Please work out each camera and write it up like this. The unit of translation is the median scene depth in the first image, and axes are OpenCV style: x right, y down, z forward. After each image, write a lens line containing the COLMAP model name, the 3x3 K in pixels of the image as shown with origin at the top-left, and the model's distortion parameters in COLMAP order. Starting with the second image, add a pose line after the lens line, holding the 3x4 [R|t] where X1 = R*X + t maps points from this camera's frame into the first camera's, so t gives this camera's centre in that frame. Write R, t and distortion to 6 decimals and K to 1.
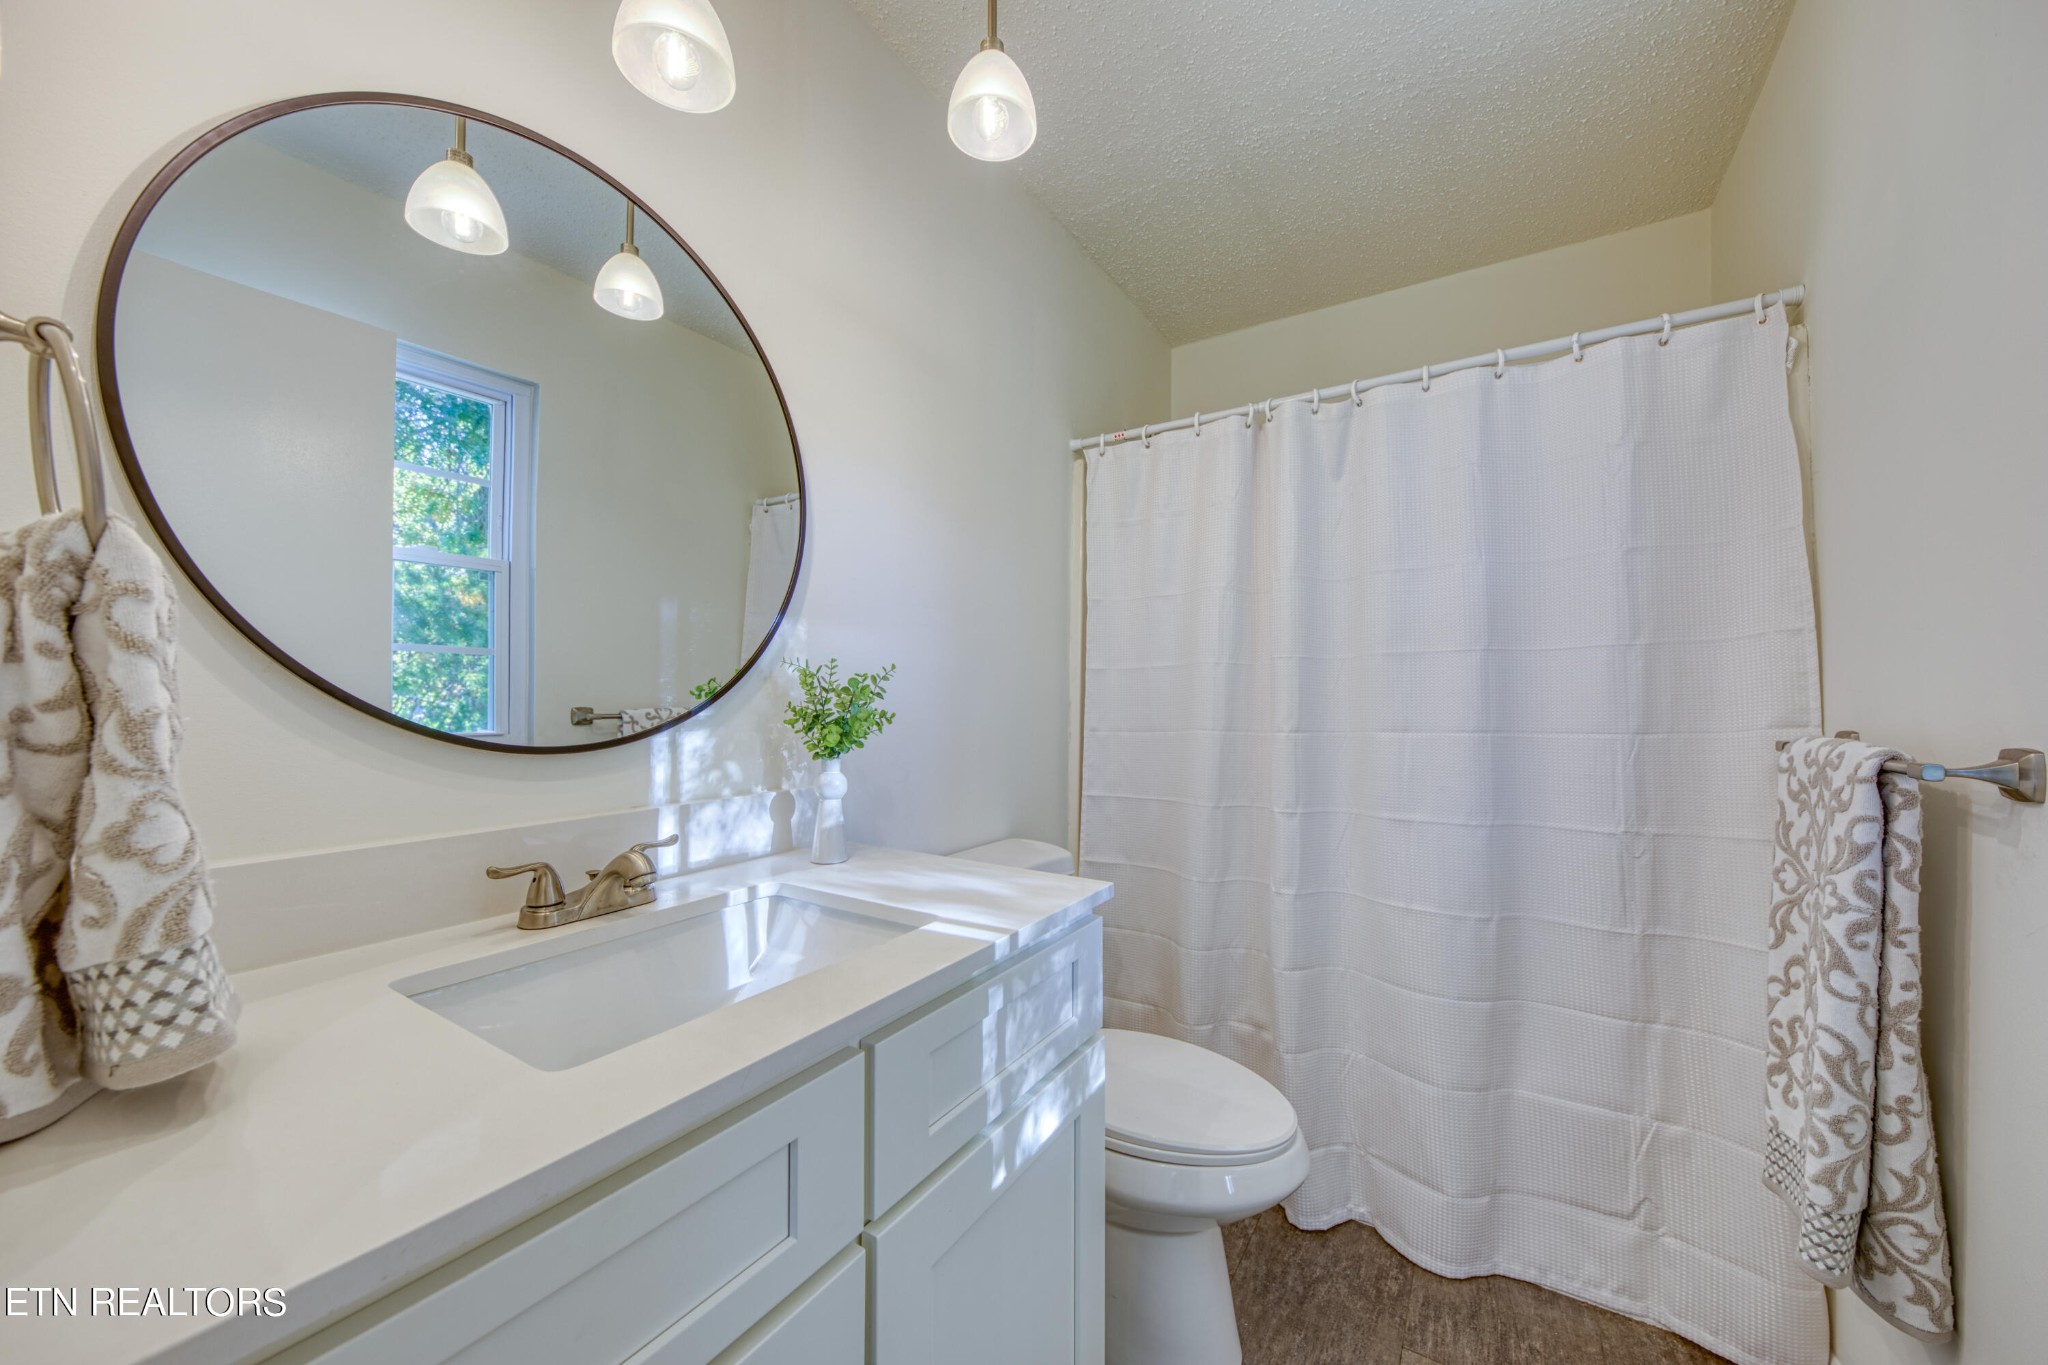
lens RADIAL K [[731.5, 0, 1020.2], [0, 731.5, 683.5], [0, 0, 1]] dist [-0.000606, -0.000027]
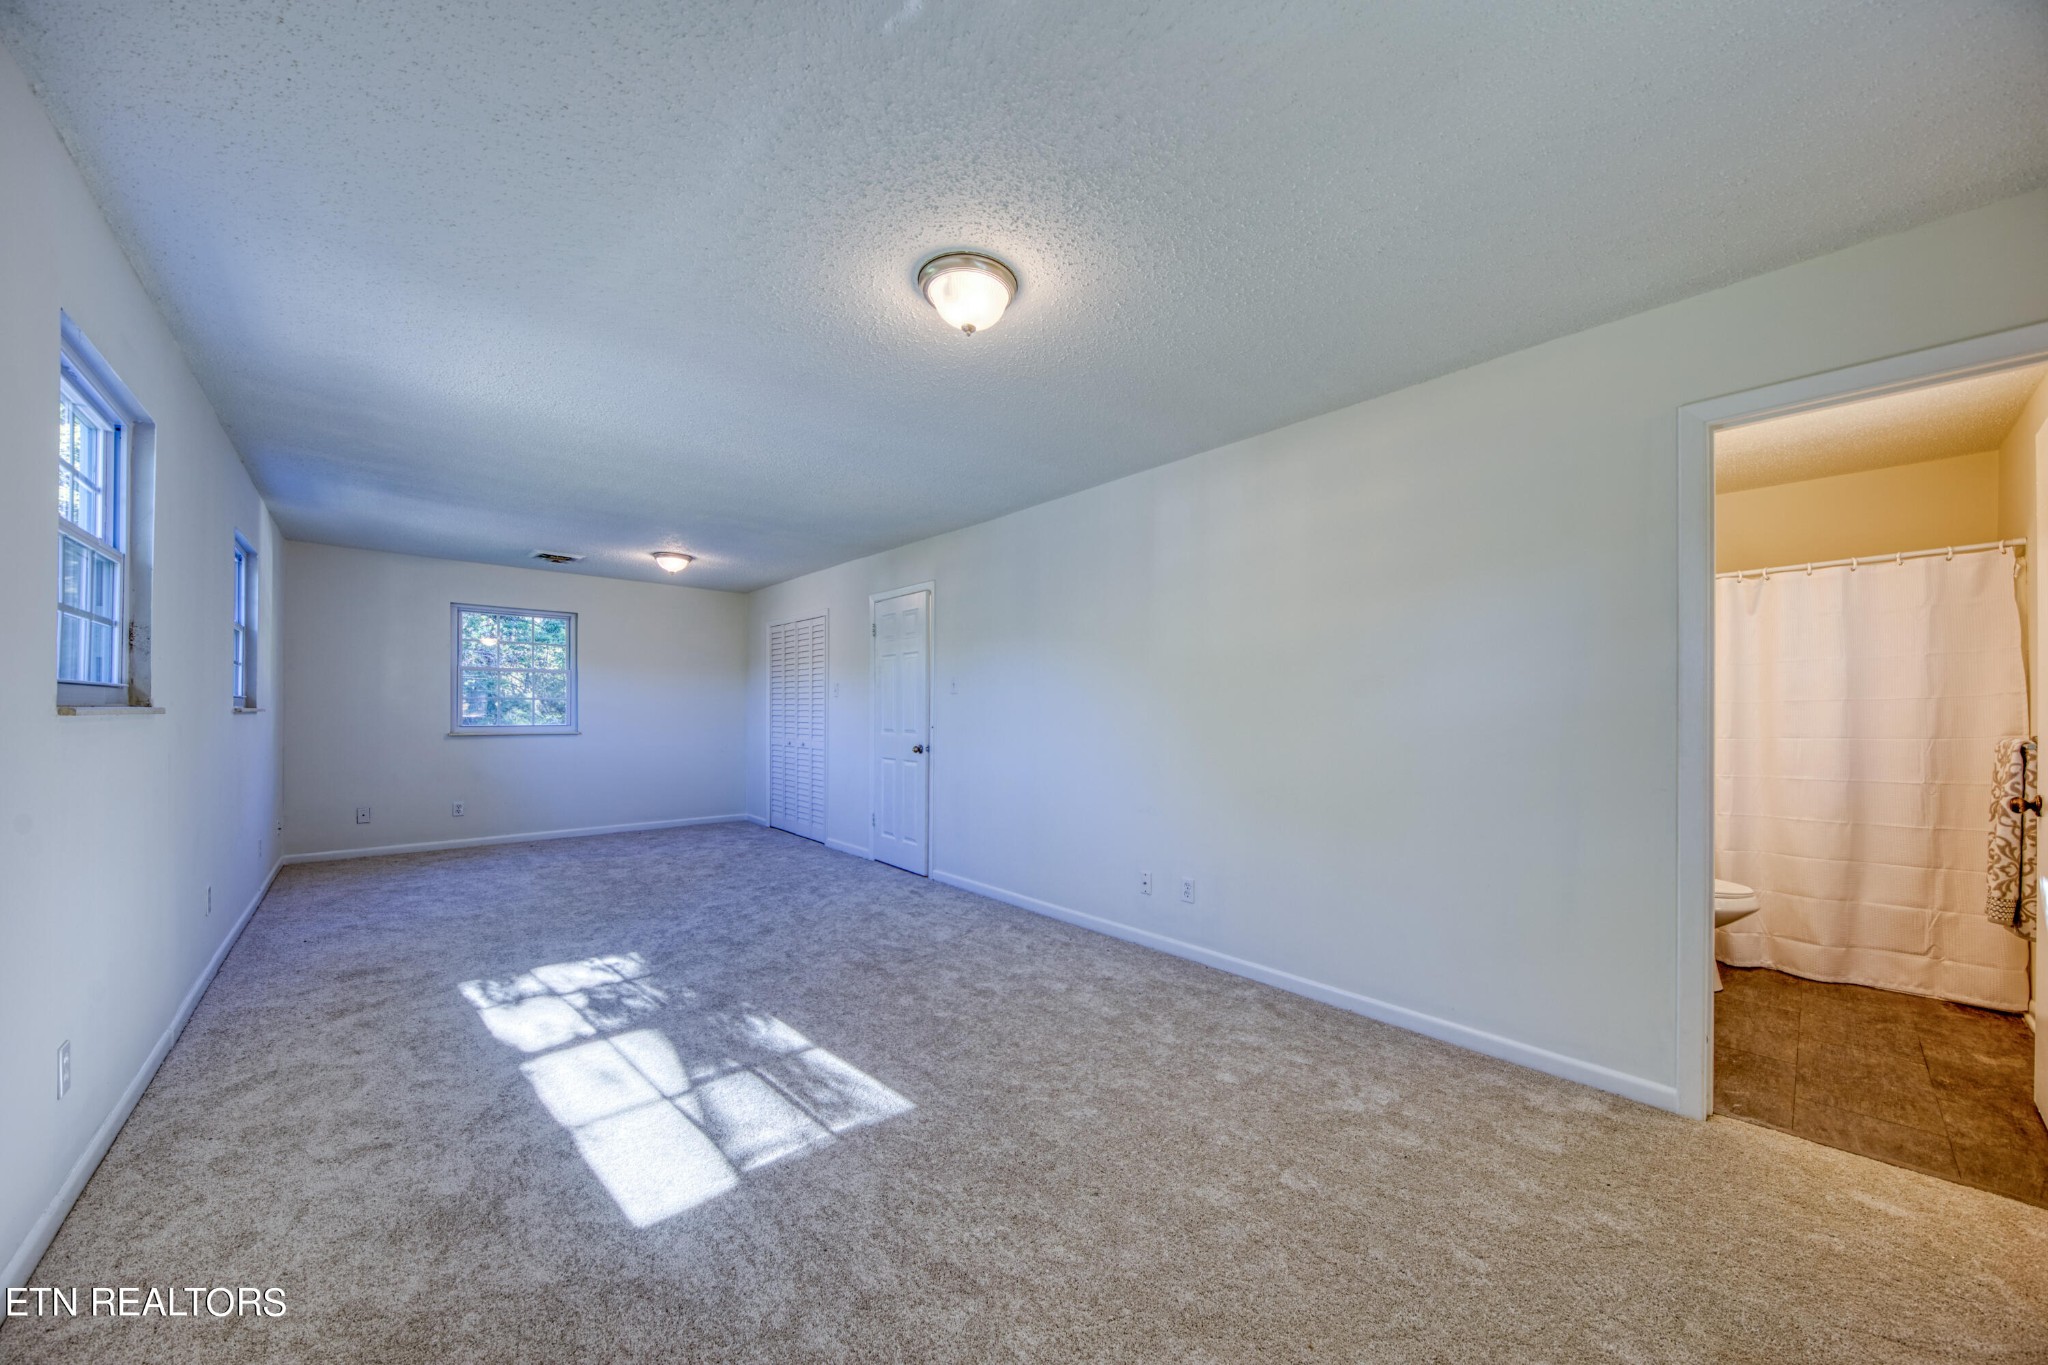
lens RADIAL K [[731.5, 0, 1013.4], [0, 731.5, 714.9], [0, 0, 1]] dist [-0.000606, -0.000027]
pose [[0.968791, -0.004960, -0.247828, -1.319568], [0.008778, 0.999859, 0.014305, -0.058676], [0.247722, -0.016034, 0.968699, -1.857497]]
